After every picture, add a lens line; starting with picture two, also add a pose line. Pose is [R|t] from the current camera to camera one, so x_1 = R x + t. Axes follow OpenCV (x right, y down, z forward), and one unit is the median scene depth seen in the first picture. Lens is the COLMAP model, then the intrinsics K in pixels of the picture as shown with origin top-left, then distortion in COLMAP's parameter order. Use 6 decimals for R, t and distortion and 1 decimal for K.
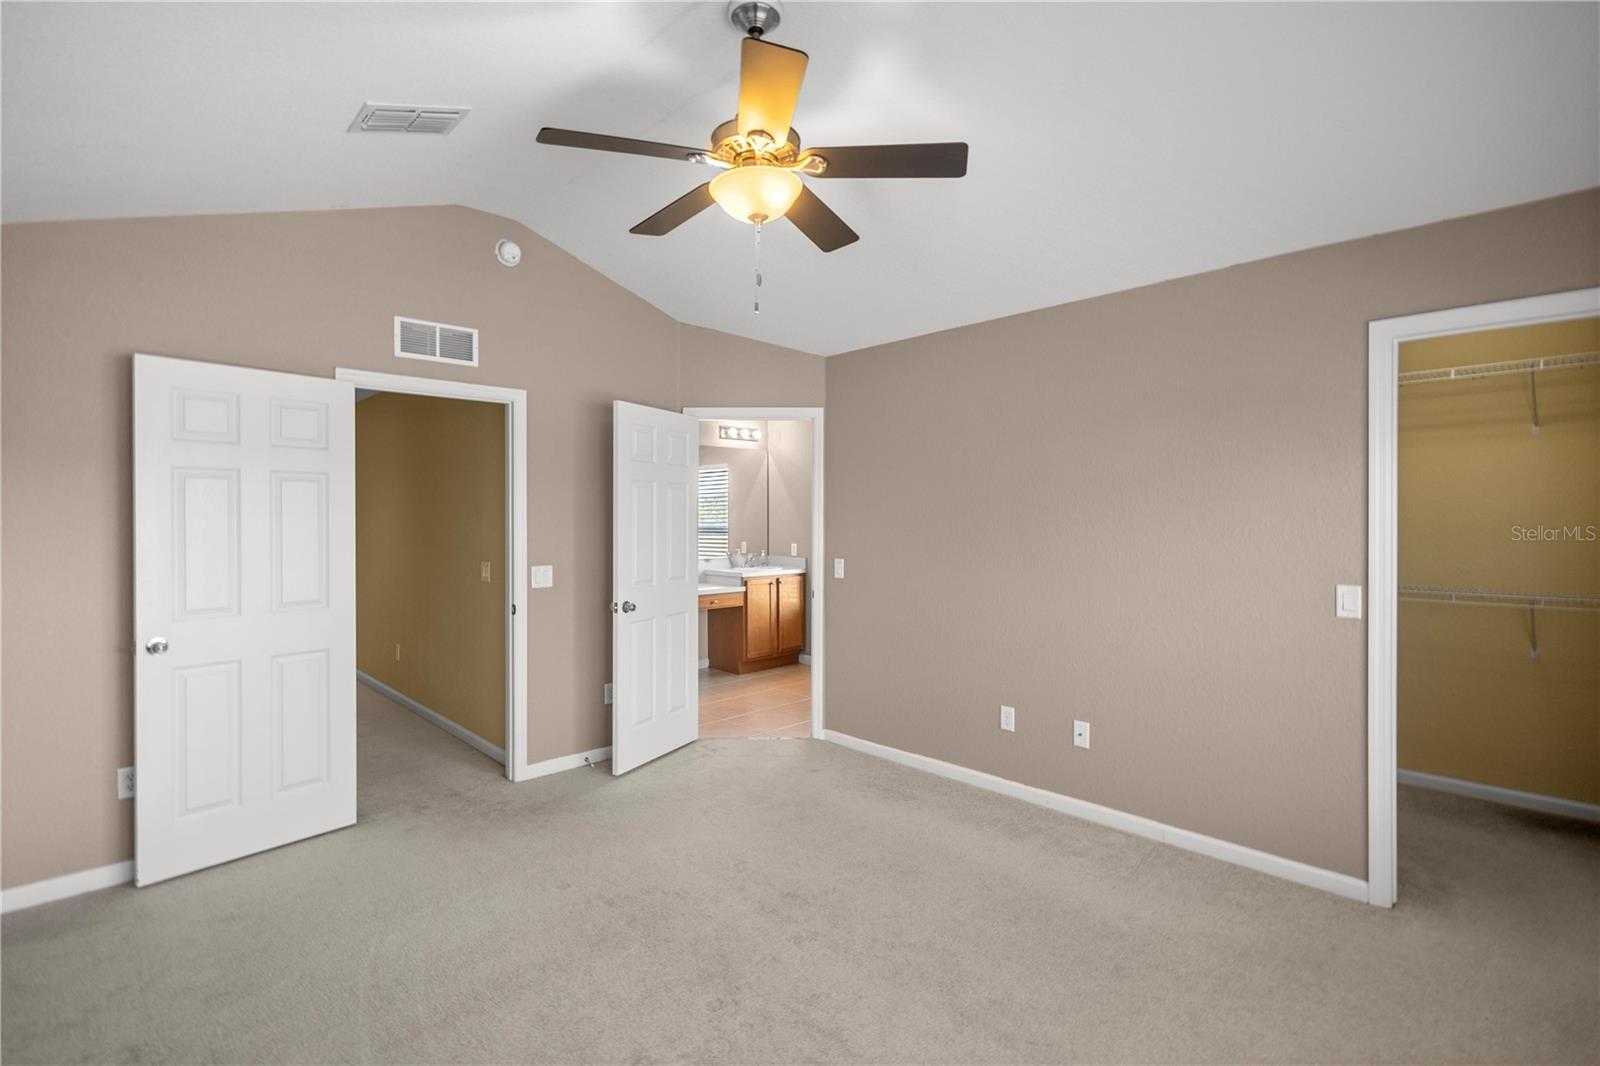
lens RADIAL K [[735.9, 0, 797.5], [0, 735.9, 532.0], [0, 0, 1]] dist [0.013839, -0.005541]
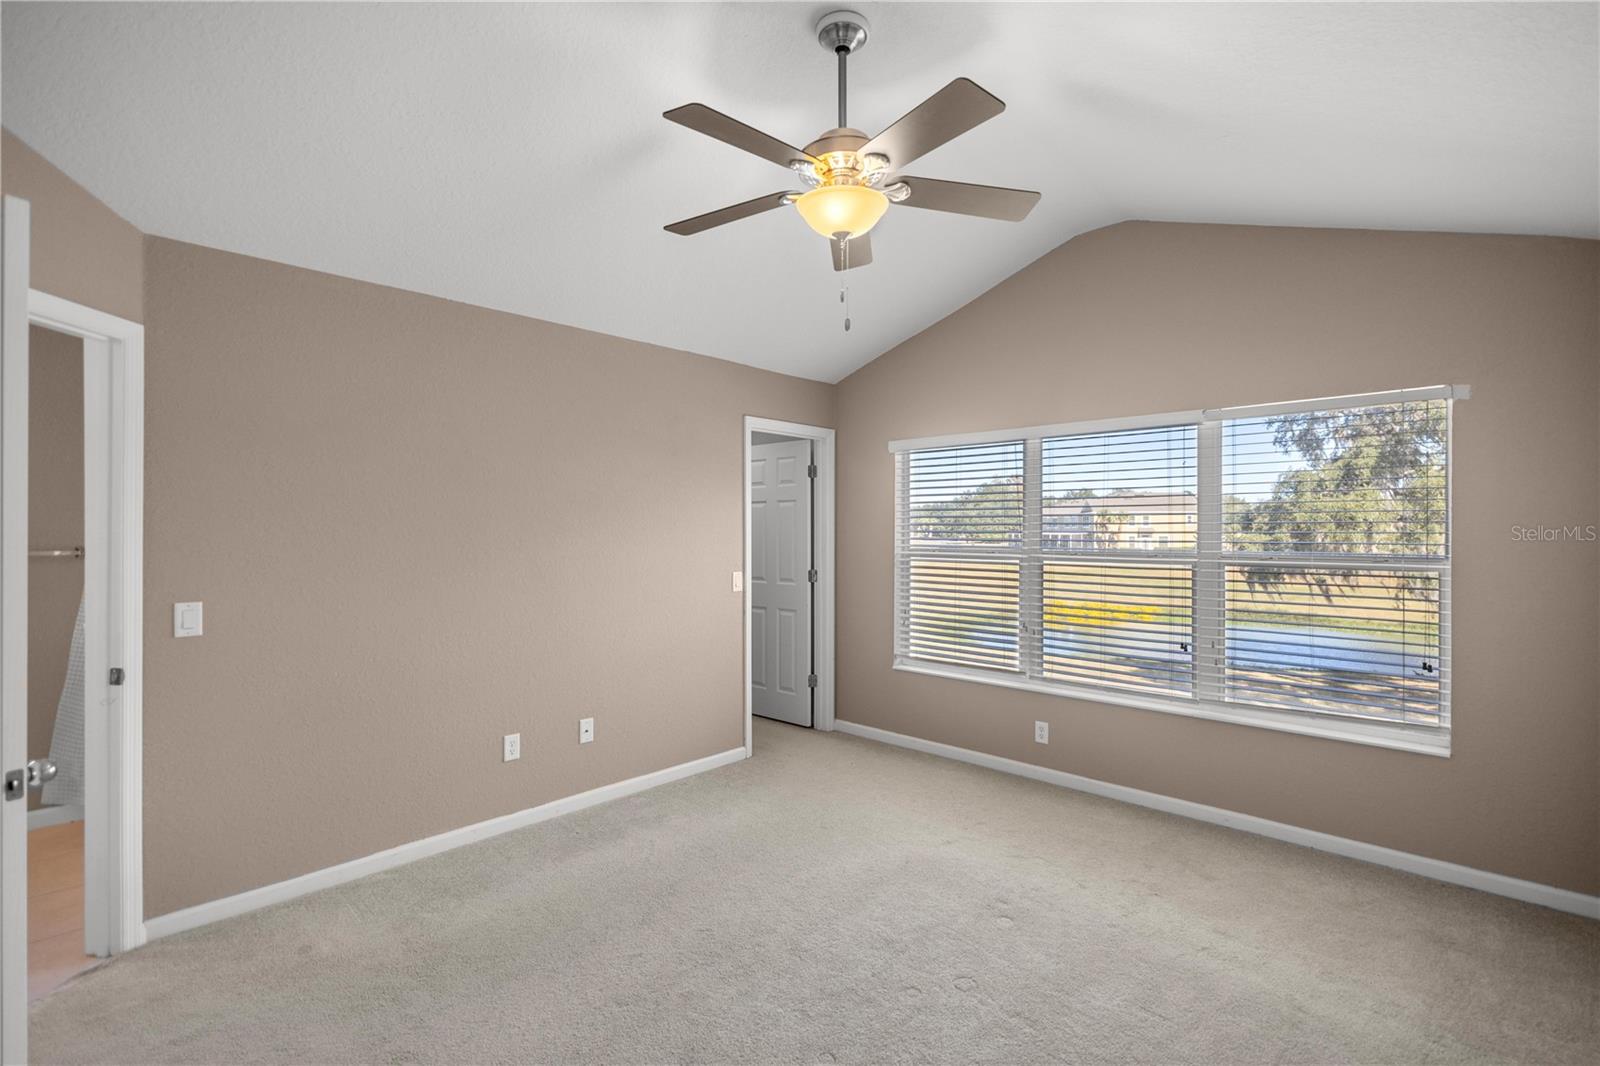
lens RADIAL K [[735.9, 0, 797.5], [0, 735.9, 532.0], [0, 0, 1]] dist [0.013839, -0.005541]
pose [[-0.041288, -0.000701, 0.999147, -0.515405], [0.020075, 0.999797, 0.001531, -0.009300], [-0.998946, 0.020121, -0.041265, 0.529022]]
